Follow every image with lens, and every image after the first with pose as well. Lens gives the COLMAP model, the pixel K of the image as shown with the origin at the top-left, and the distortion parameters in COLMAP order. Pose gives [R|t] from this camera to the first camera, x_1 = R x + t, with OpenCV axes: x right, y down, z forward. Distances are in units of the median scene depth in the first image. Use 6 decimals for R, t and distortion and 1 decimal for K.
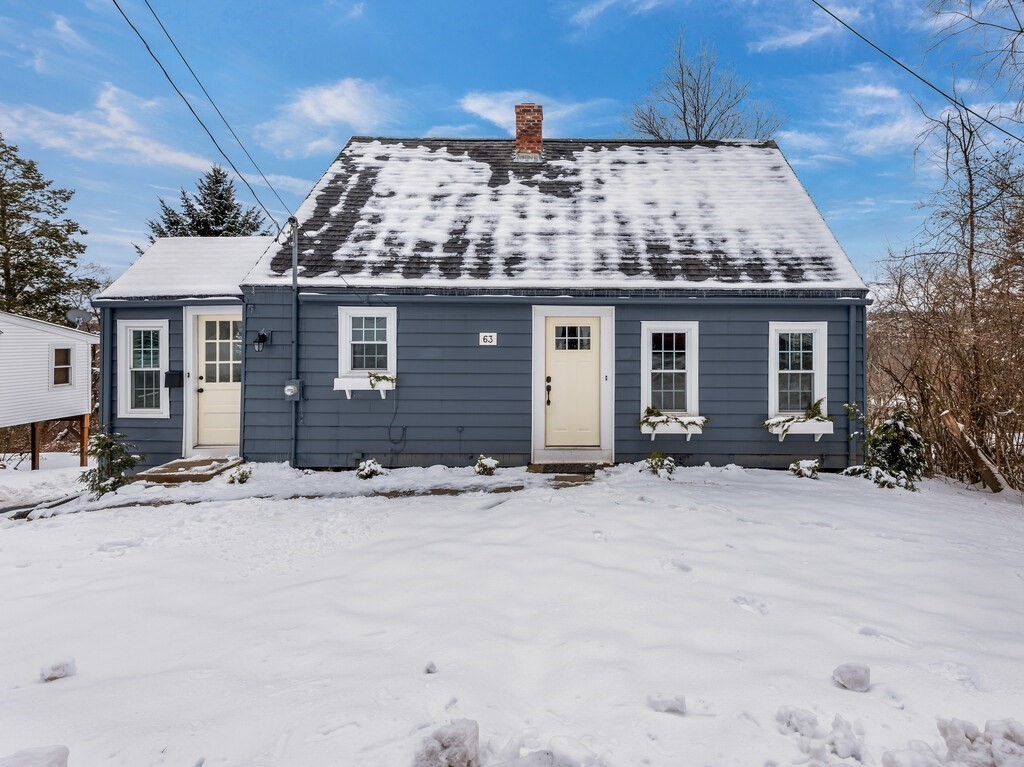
lens RADIAL K [[557.2, 0, 510.7], [0, 557.2, 349.8], [0, 0, 1]] dist [0.004522, 0.000234]
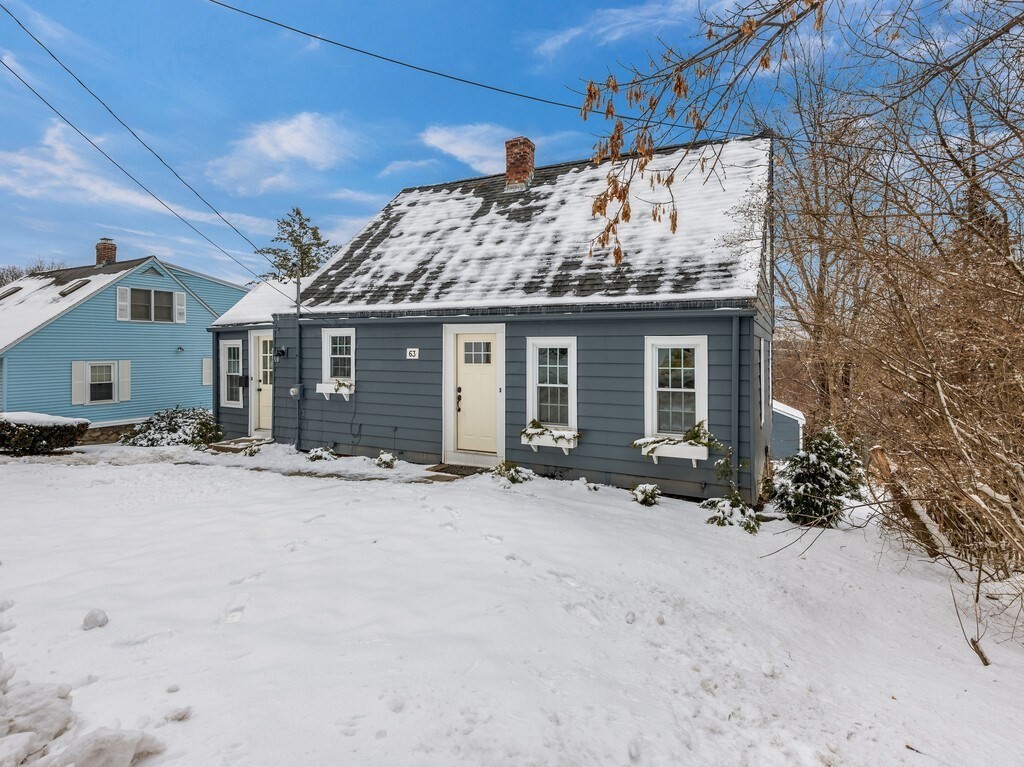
lens RADIAL K [[557.2, 0, 510.7], [0, 557.2, 349.8], [0, 0, 1]] dist [0.004522, 0.000234]
pose [[0.883419, -0.000939, -0.468582, 0.688472], [-0.013255, 0.999548, -0.026994, 0.001696], [0.468396, 0.030058, 0.883007, 0.058029]]
